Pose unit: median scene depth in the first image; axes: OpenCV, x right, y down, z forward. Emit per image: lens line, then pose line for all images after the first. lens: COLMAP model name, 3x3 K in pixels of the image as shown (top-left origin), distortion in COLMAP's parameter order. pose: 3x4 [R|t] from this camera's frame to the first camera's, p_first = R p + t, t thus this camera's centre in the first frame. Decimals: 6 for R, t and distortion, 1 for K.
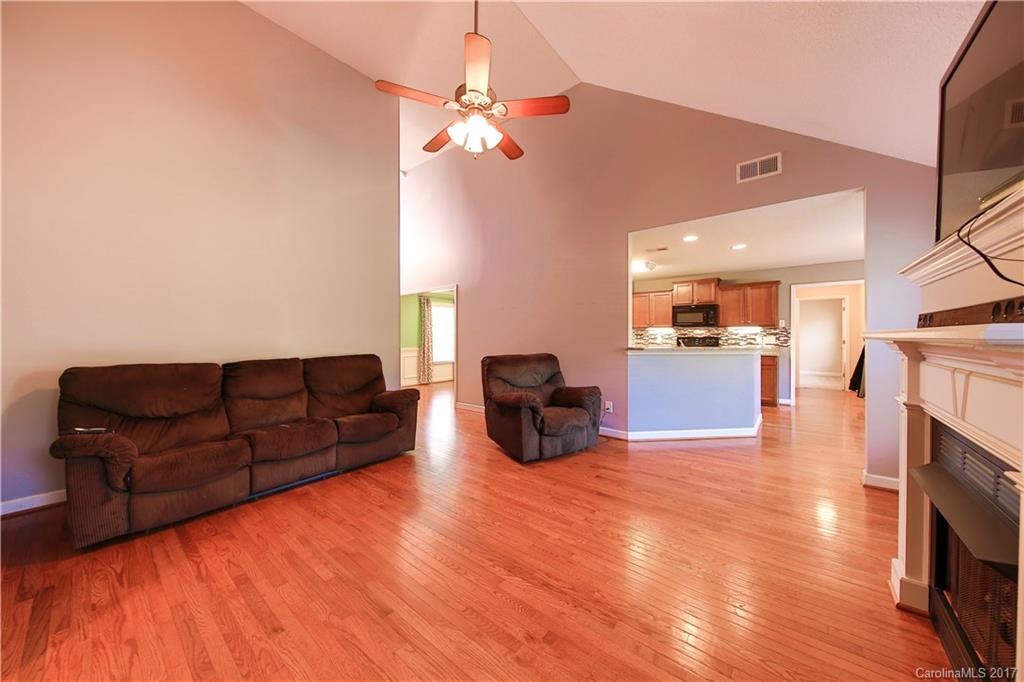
lens RADIAL K [[345.9, 0, 518.4], [0, 345.9, 337.2], [0, 0, 1]] dist [0.000162, -0.002368]
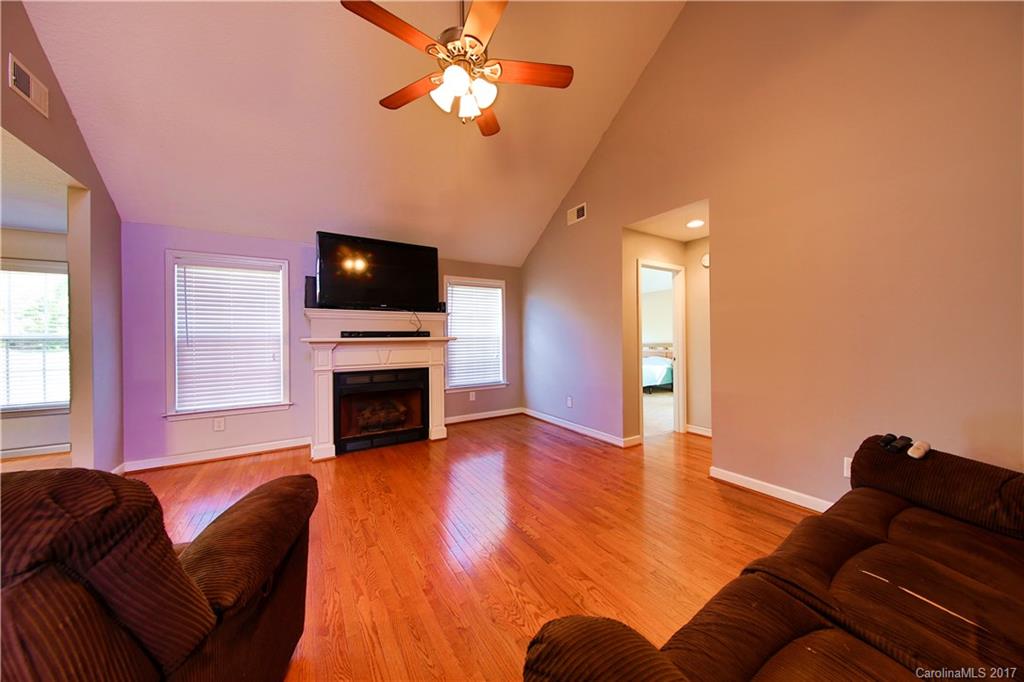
lens RADIAL K [[345.9, 0, 518.4], [0, 345.9, 337.2], [0, 0, 1]] dist [0.000162, -0.002368]
pose [[-0.944511, 0.013166, 0.328217, -0.755686], [0.013794, 0.999905, -0.000415, -0.007710], [-0.328191, 0.004135, -0.944602, 2.563521]]
